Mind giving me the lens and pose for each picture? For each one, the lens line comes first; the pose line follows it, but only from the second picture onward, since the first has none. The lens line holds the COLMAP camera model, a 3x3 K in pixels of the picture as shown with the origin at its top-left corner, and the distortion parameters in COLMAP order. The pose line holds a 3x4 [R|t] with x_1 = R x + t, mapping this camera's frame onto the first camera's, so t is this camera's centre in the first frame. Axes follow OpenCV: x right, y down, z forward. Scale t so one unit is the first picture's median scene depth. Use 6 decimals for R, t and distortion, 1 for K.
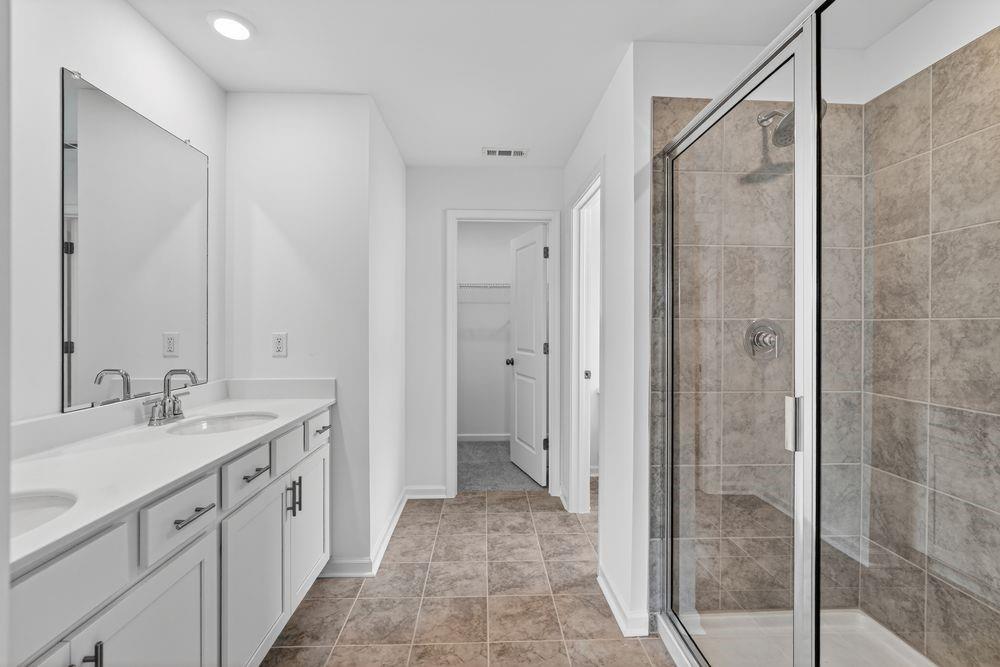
lens RADIAL K [[445.0, 0, 497.6], [0, 445.0, 327.1], [0, 0, 1]] dist [0.000550, 0.017741]
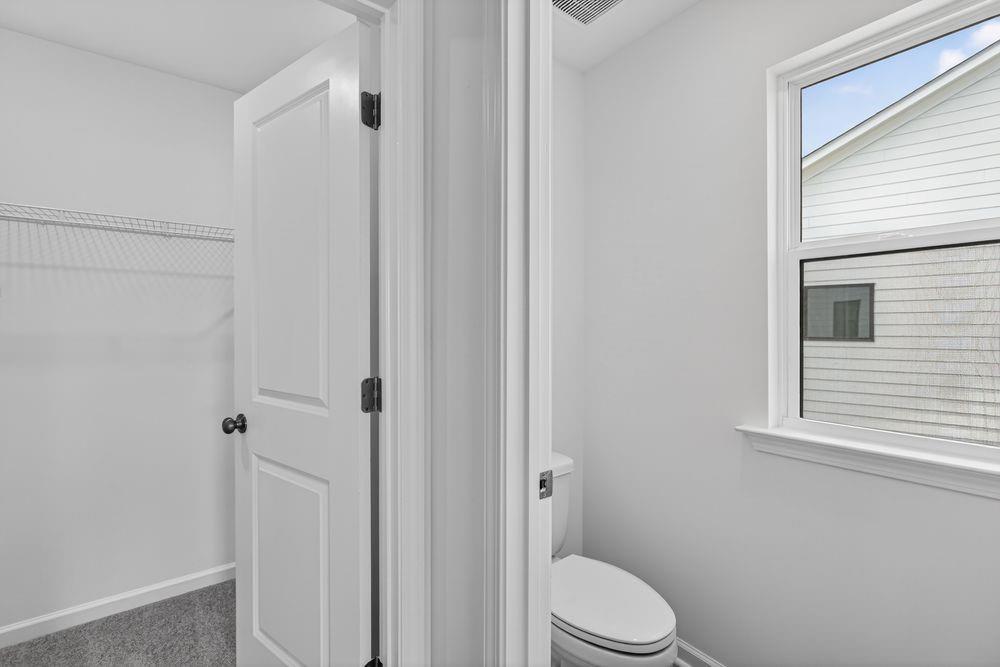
lens RADIAL K [[439.8, 0, 500.4], [0, 439.8, 329.8], [0, 0, 1]] dist [-0.001745, 0.000281]
pose [[0.816765, -0.003207, 0.576962, -0.006359], [0.002680, 0.999995, 0.001764, -0.006110], [-0.576965, 0.000105, 0.816769, 1.126873]]
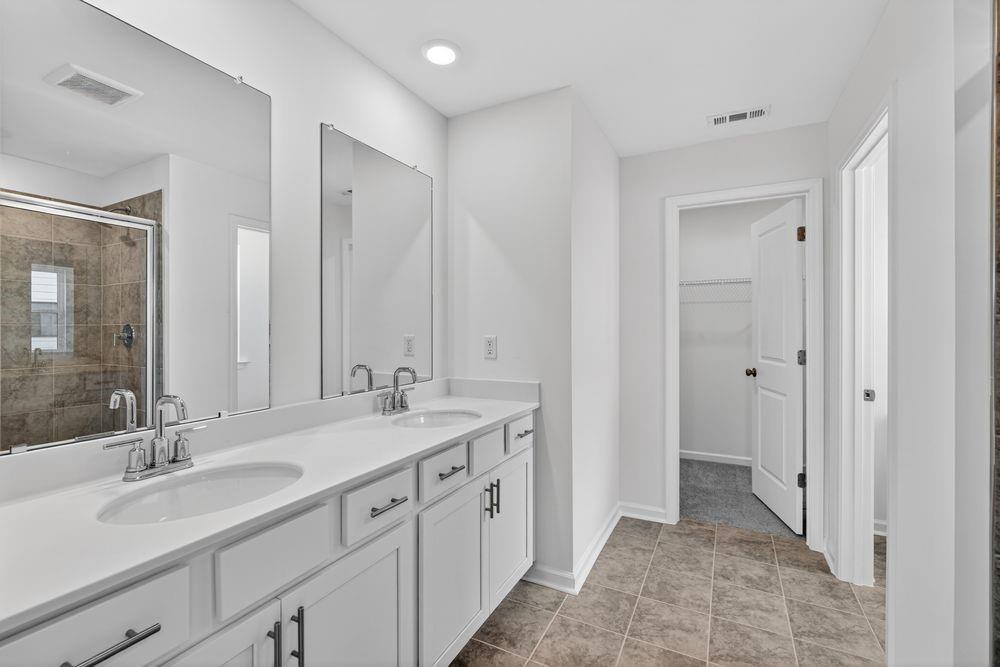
lens RADIAL K [[439.8, 0, 500.4], [0, 439.8, 329.8], [0, 0, 1]] dist [-0.001745, 0.000281]
pose [[0.872844, -0.001983, -0.487995, 0.039936], [0.000948, 0.999997, -0.002368, 0.001150], [0.487998, 0.001604, 0.872843, 0.118959]]
